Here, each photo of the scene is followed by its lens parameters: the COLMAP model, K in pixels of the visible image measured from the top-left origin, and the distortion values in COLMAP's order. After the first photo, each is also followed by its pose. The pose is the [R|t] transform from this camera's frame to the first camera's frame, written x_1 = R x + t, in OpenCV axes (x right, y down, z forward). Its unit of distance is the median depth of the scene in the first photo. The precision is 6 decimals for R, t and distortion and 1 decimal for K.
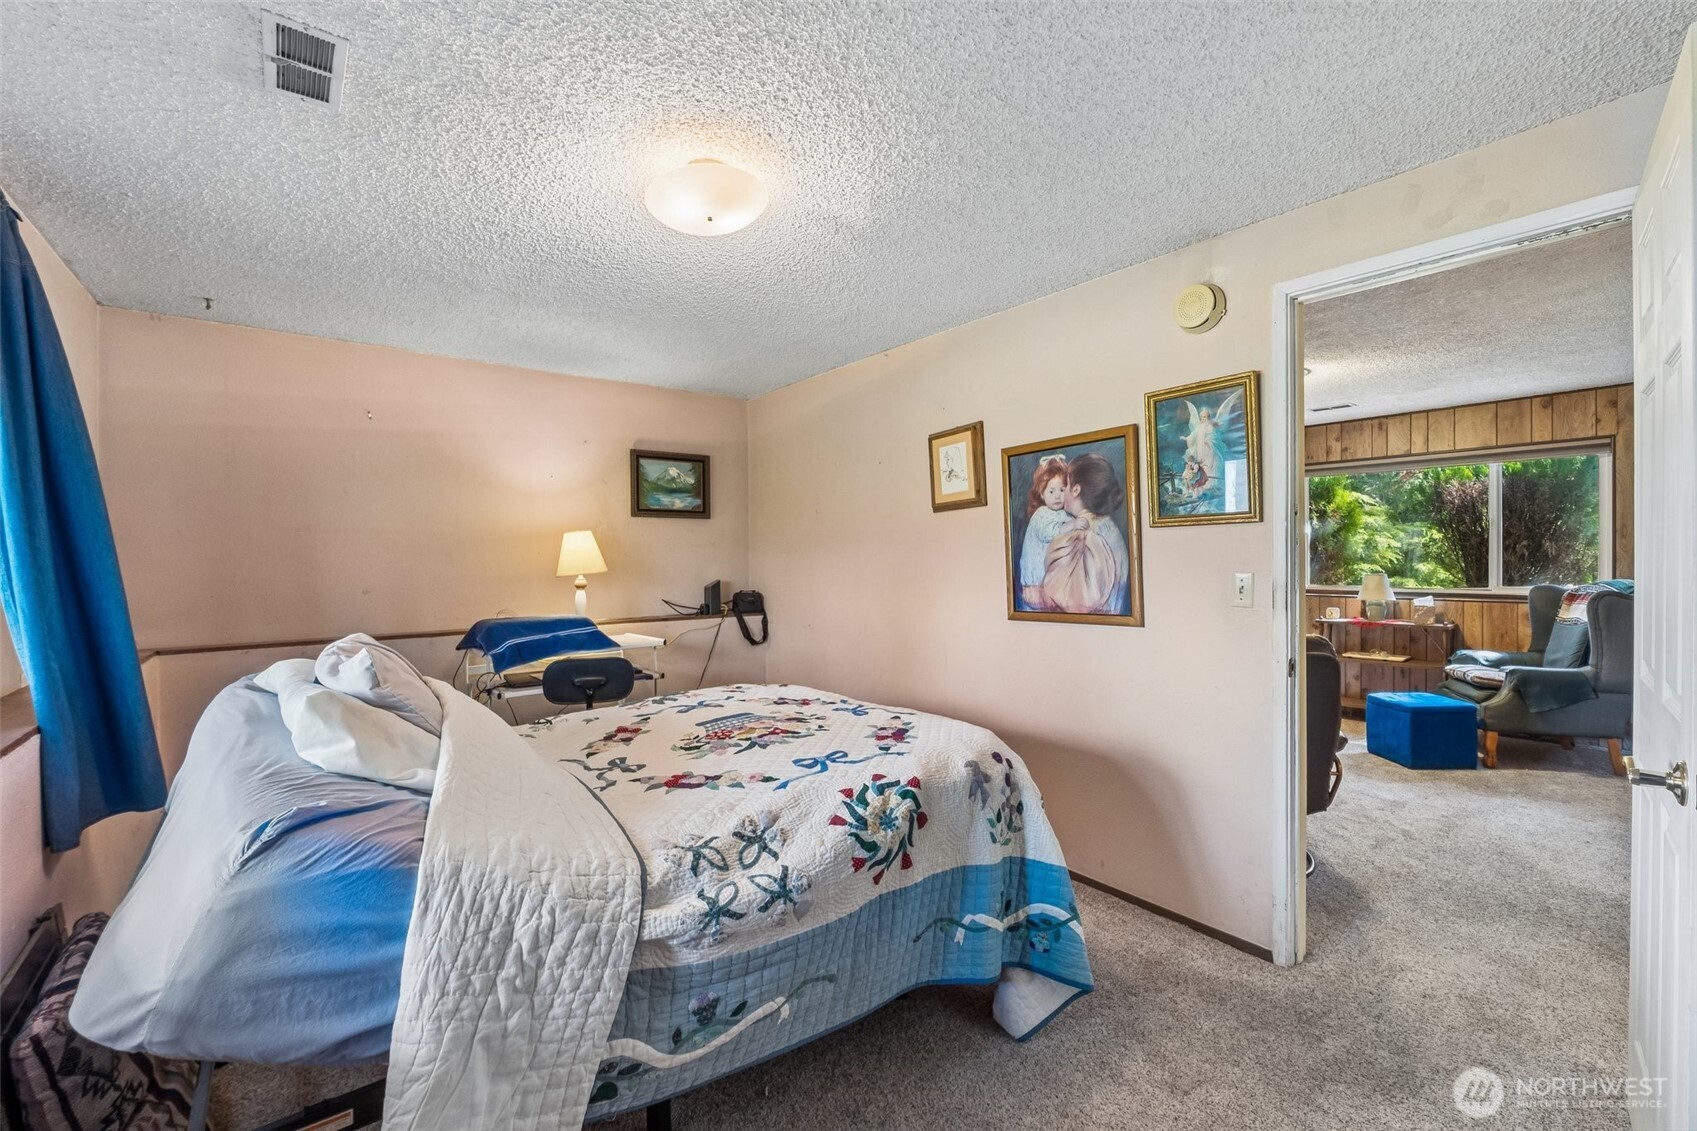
lens RADIAL K [[705.2, 0, 862.0], [0, 705.2, 561.7], [0, 0, 1]] dist [-0.001114, -0.006557]
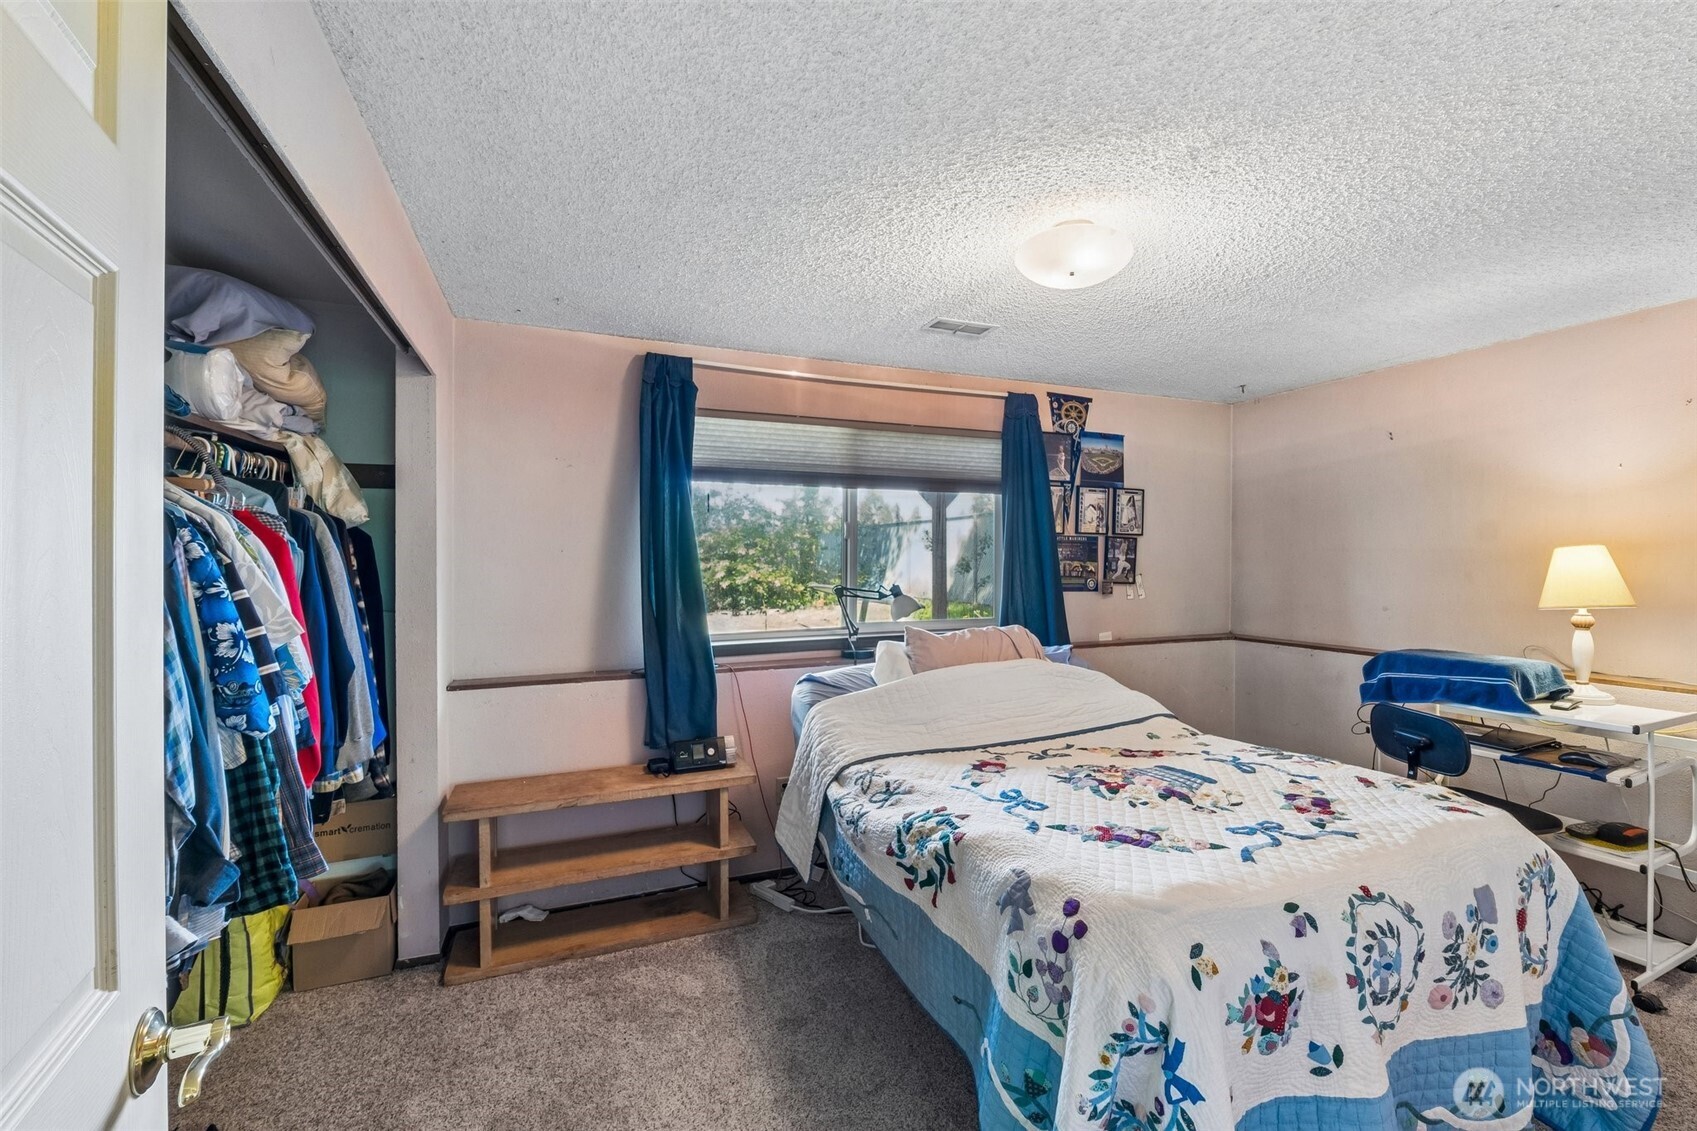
lens RADIAL K [[705.2, 0, 862.0], [0, 705.2, 561.7], [0, 0, 1]] dist [-0.001114, -0.006557]
pose [[-0.287511, 0.007820, -0.957745, 0.446510], [-0.005029, 0.999941, 0.009674, -0.029708], [0.957764, 0.007597, -0.287454, 0.499285]]
